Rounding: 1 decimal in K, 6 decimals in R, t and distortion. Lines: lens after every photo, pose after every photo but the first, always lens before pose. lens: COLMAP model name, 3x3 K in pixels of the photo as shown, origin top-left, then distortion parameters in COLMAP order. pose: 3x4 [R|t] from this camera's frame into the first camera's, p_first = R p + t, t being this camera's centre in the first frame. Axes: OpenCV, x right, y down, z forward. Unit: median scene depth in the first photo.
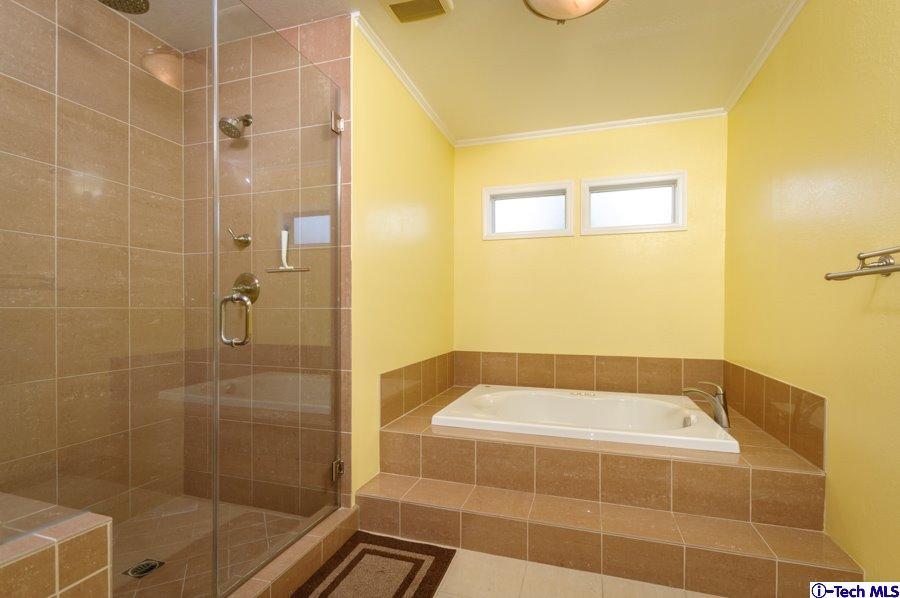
lens RADIAL K [[422.4, 0, 454.0], [0, 422.4, 307.2], [0, 0, 1]] dist [0.015152, -0.000141]
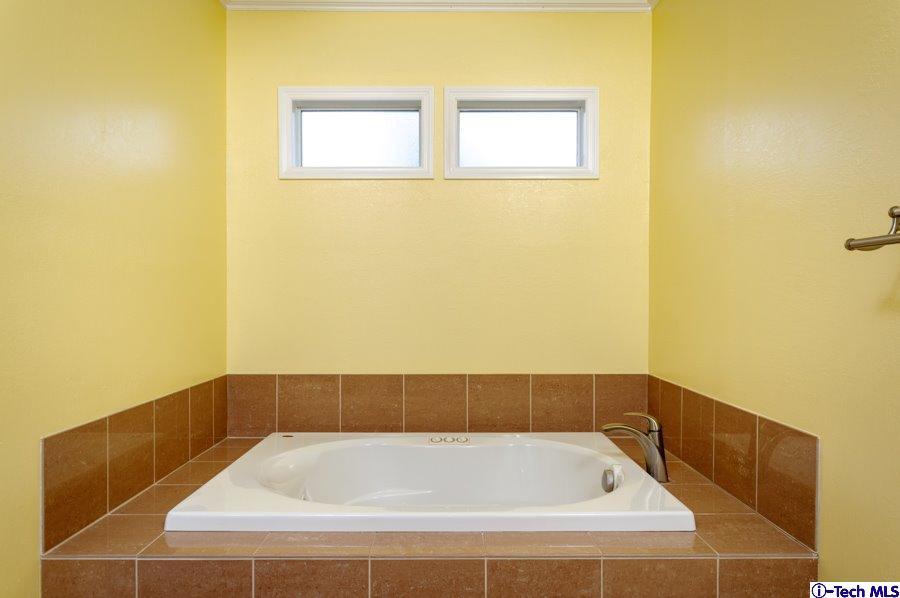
lens RADIAL K [[615.4, 0, 450.0], [0, 615.4, 299.0], [0, 0, 1]] dist [-0.001479, -0.000435]
pose [[0.950952, -0.002324, 0.309330, 0.034811], [0.001194, 0.999992, 0.003841, 0.000989], [-0.309337, -0.003283, 0.950947, 0.167062]]
